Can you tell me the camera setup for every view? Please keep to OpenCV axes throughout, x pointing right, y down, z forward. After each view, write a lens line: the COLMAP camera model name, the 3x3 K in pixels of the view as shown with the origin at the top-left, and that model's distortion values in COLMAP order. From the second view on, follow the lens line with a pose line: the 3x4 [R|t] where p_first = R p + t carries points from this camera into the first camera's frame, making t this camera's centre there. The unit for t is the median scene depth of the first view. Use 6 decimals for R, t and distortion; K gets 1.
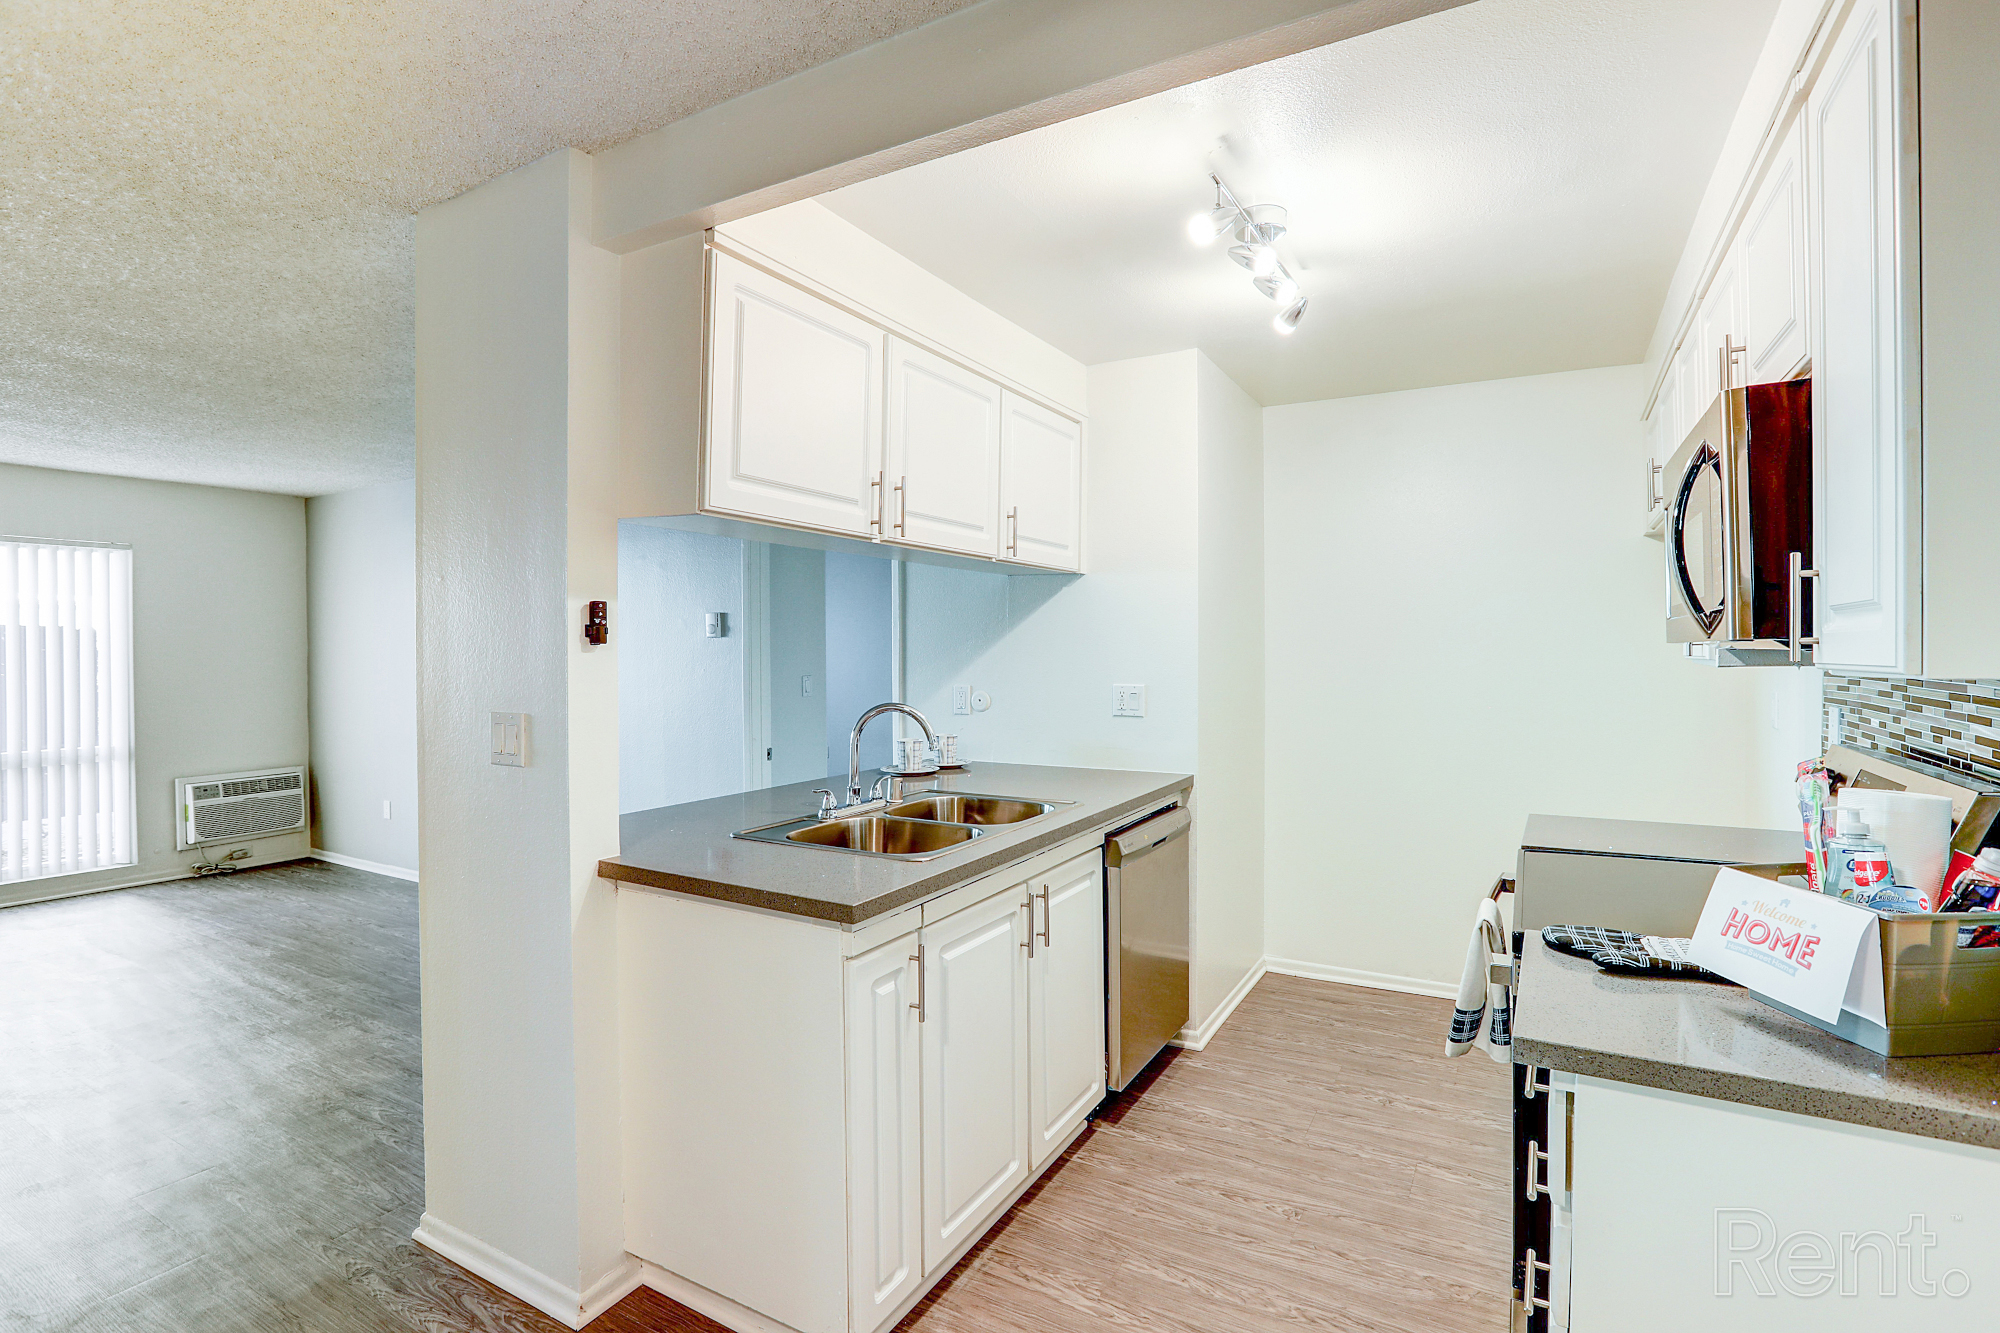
lens RADIAL K [[940.2, 0, 1003.9], [0, 940.2, 658.5], [0, 0, 1]] dist [-0.017615, 0.000014]
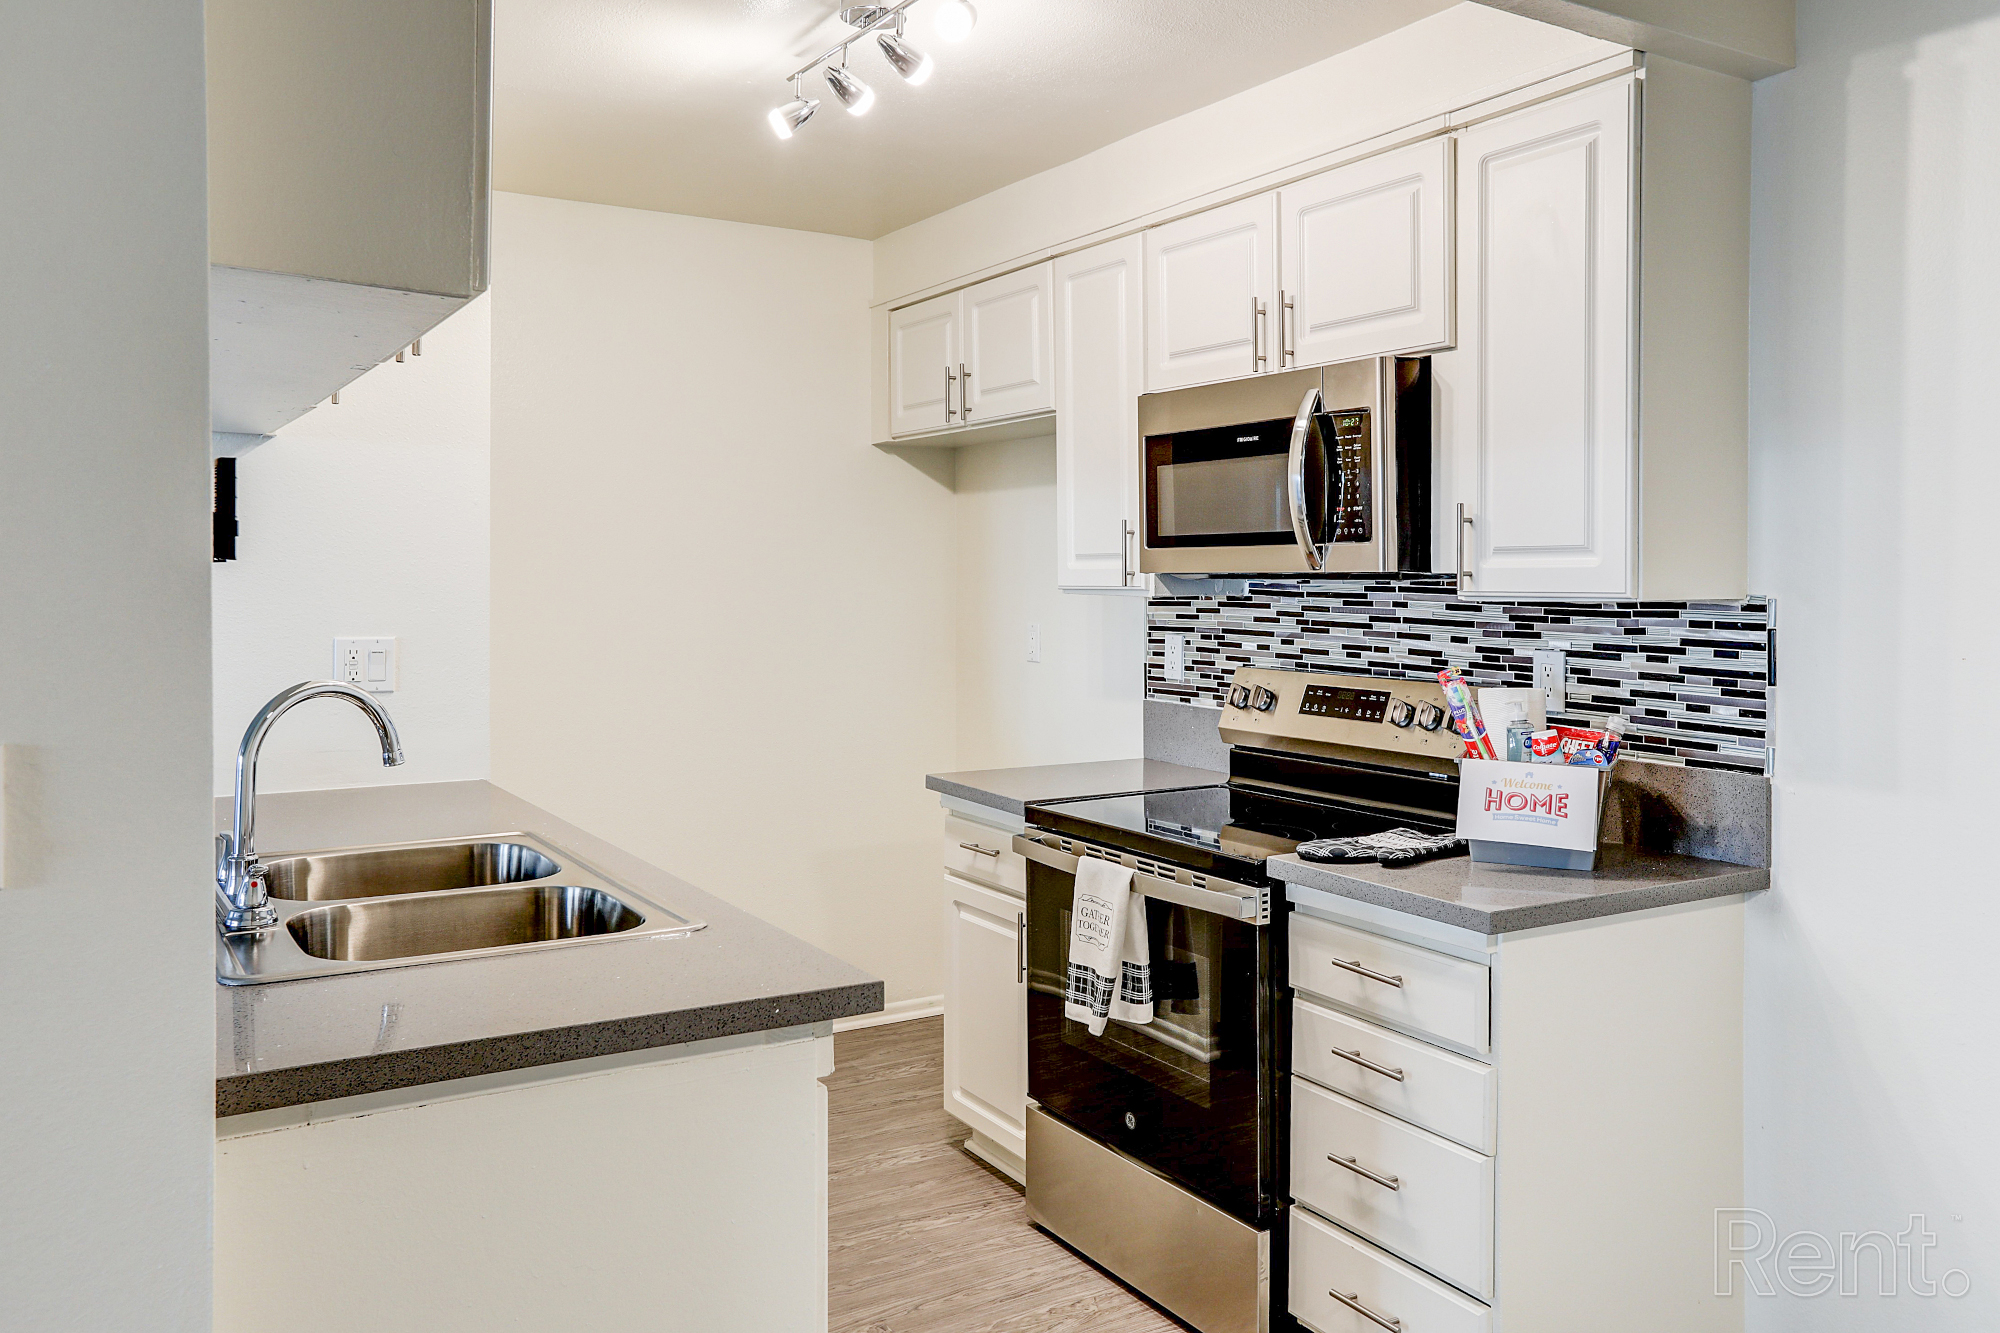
lens RADIAL K [[1554.4, 0, 1027.8], [0, 1554.4, 582.3], [0, 0, 1]] dist [-0.002662, -0.000202]
pose [[0.479883, 0.001617, 0.877331, -1.378981], [0.003584, 0.999986, -0.003804, -0.002132], [-0.877325, 0.004970, 0.479870, 0.552320]]
